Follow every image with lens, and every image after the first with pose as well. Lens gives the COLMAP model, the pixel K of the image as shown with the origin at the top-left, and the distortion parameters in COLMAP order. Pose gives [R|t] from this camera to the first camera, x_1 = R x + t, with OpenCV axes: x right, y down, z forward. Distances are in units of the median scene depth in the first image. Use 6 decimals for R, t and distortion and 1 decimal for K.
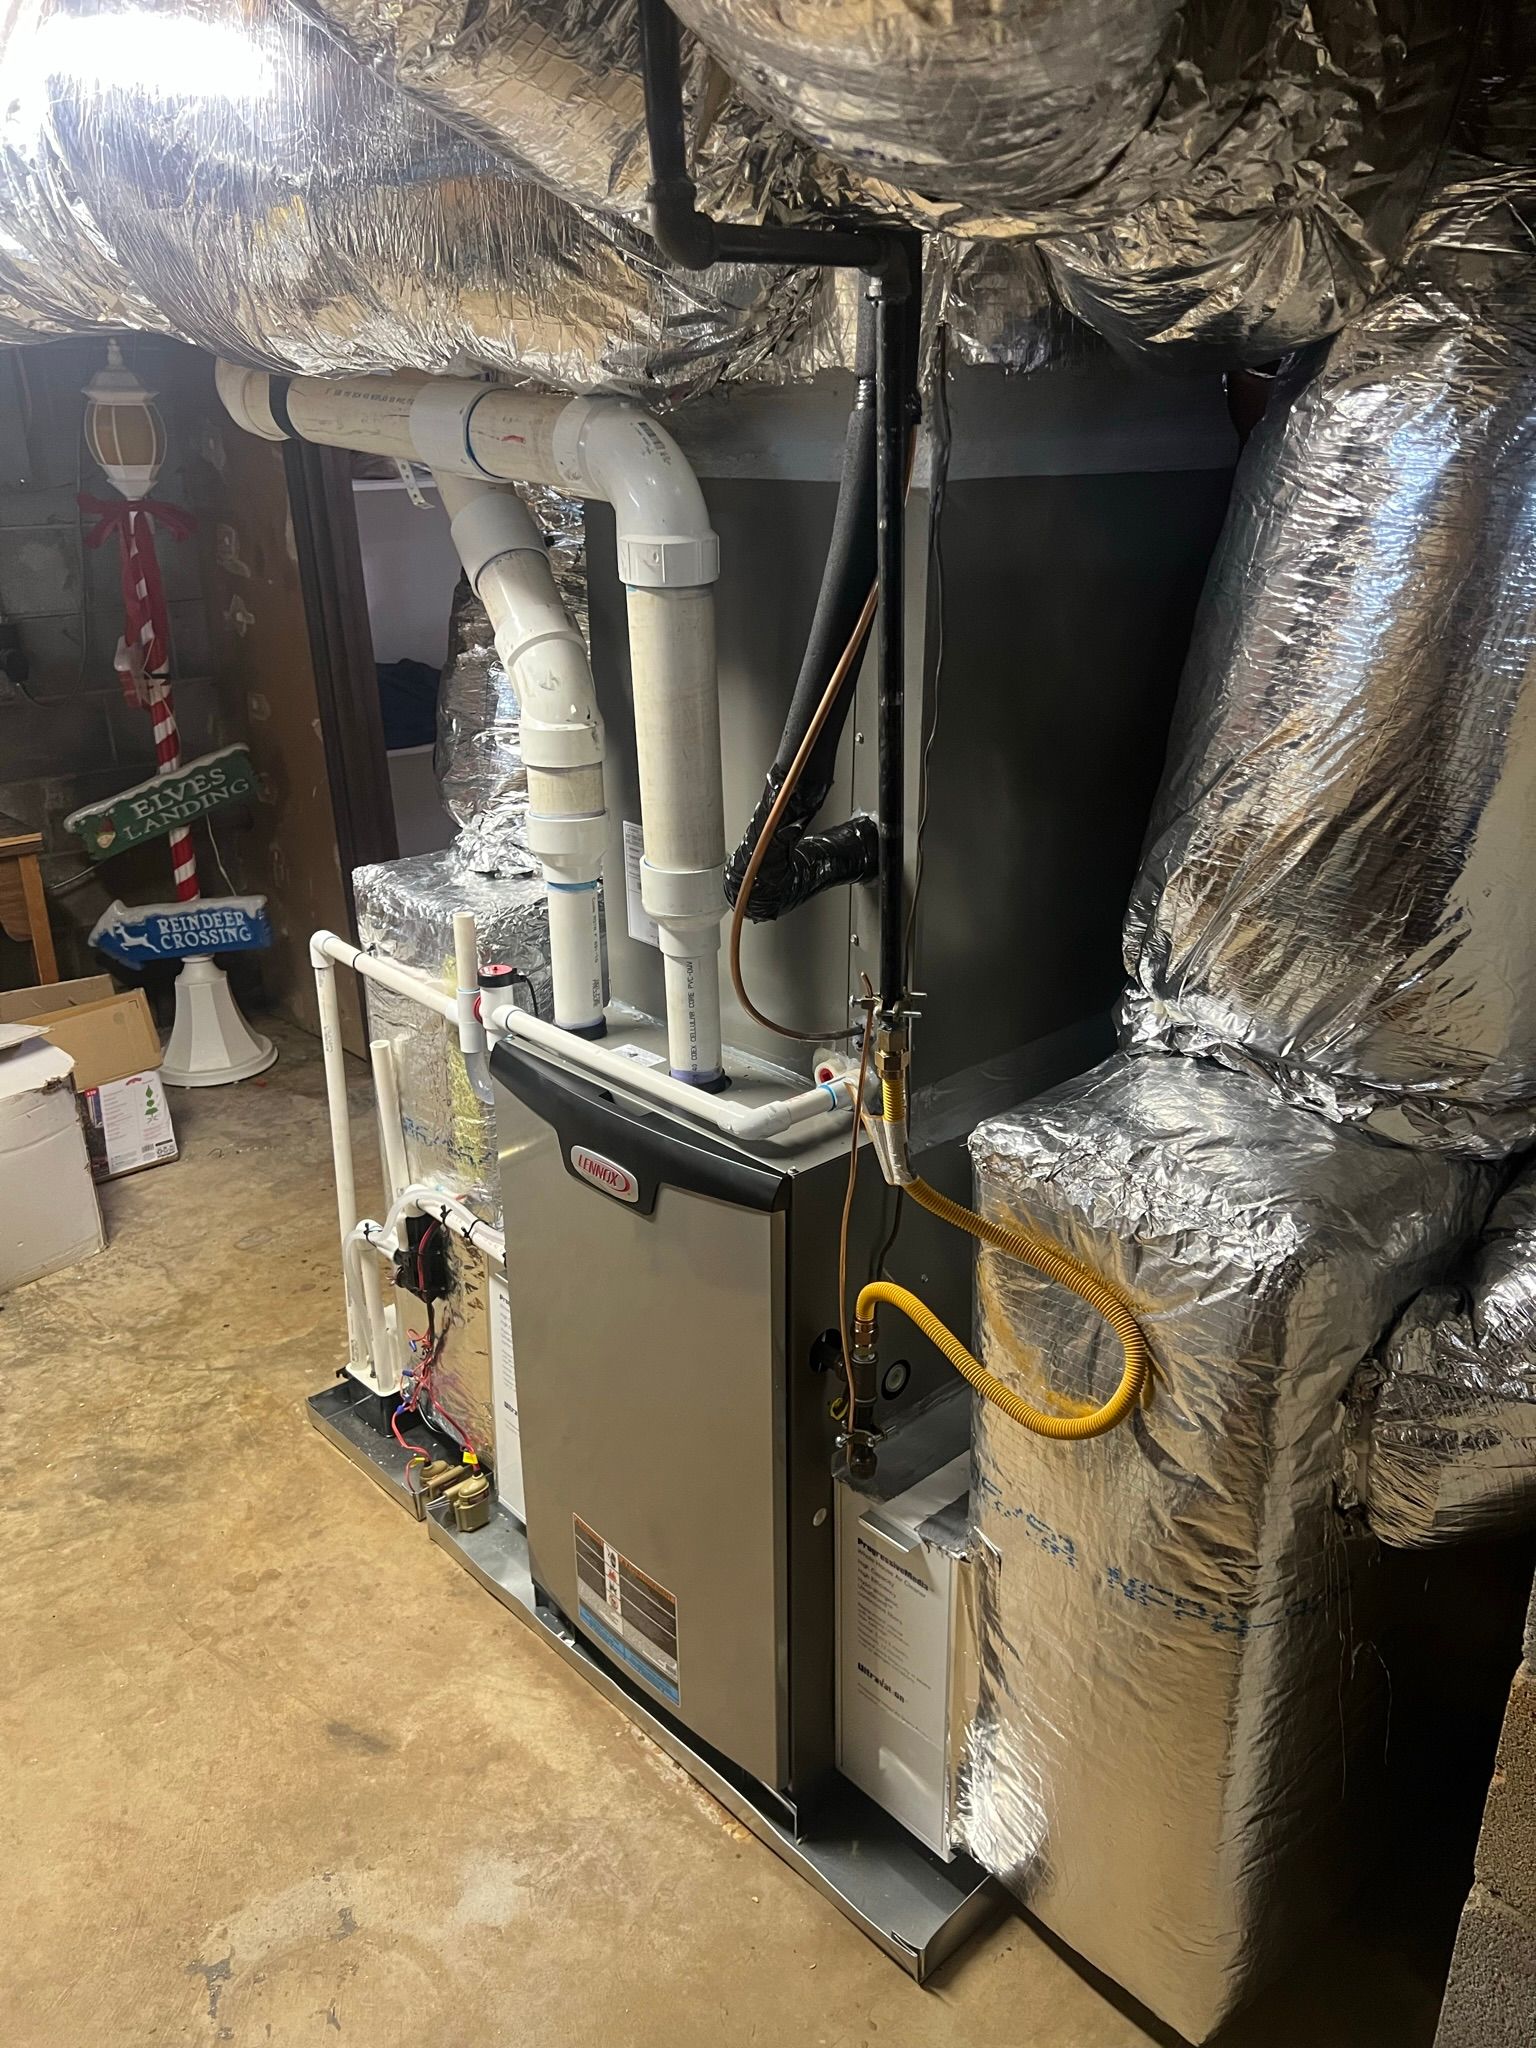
lens RADIAL K [[1567.9, 0, 768.0], [0, 1567.9, 1024.0], [0, 0, 1]] dist [0.038179, -0.061614]
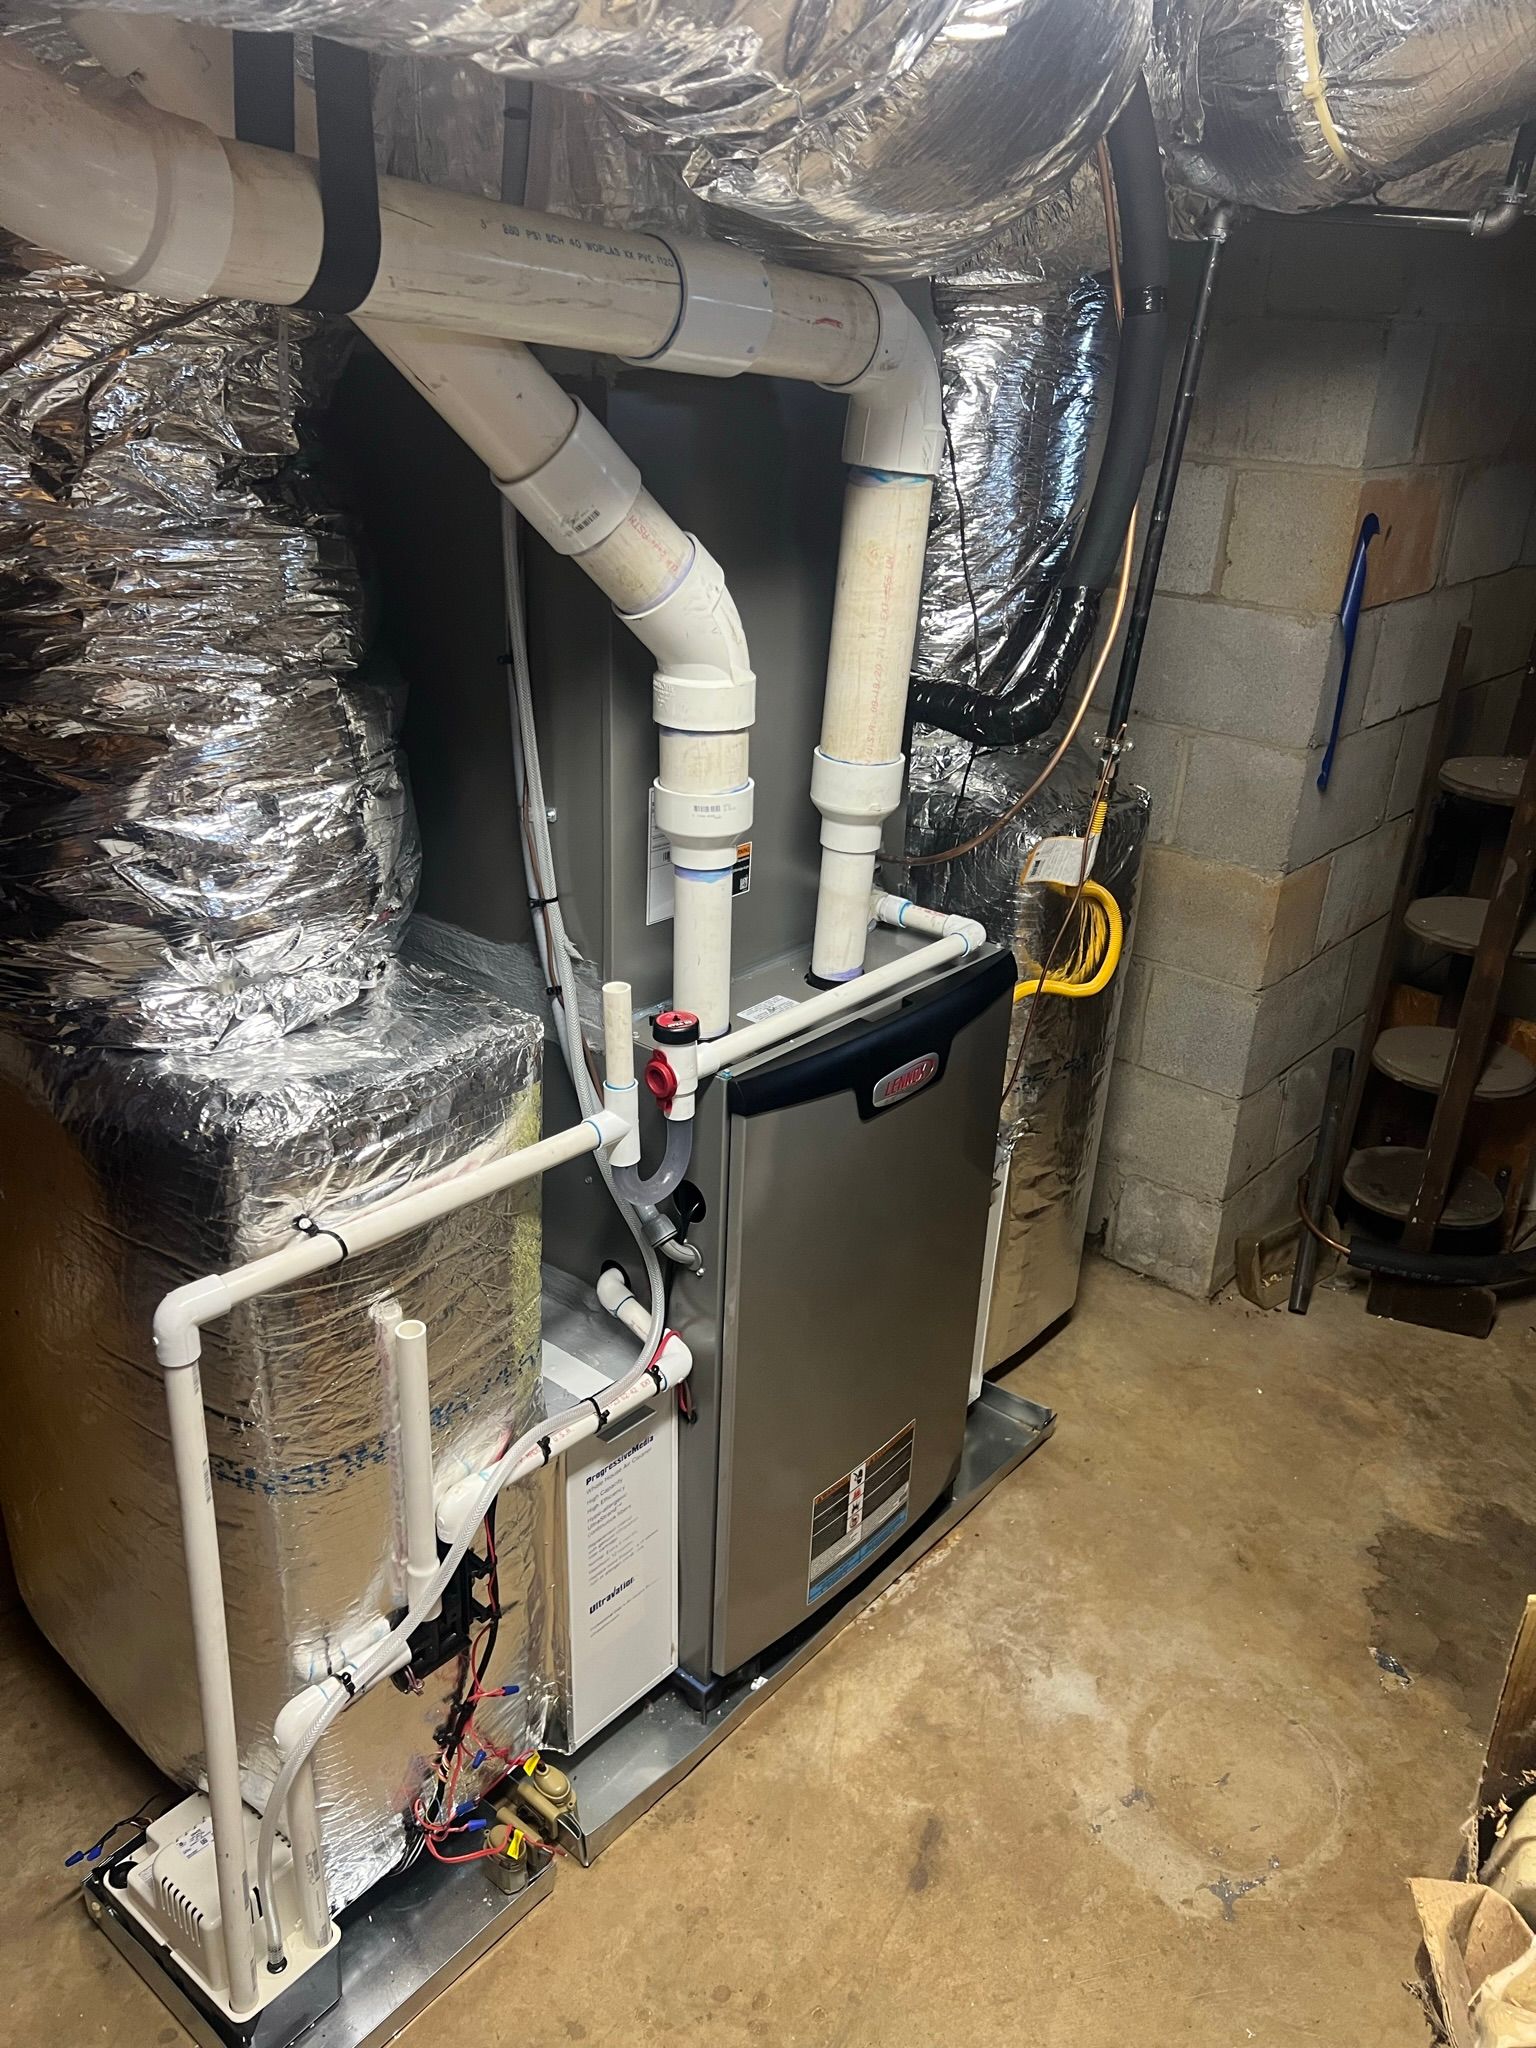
lens RADIAL K [[1567.9, 0, 768.0], [0, 1567.9, 1024.0], [0, 0, 1]] dist [0.038179, -0.061614]
pose [[-0.131389, -0.395090, 0.909198, -0.922416], [0.322031, 0.850398, 0.416076, -0.356190], [-0.937568, 0.347457, 0.015498, 0.969789]]
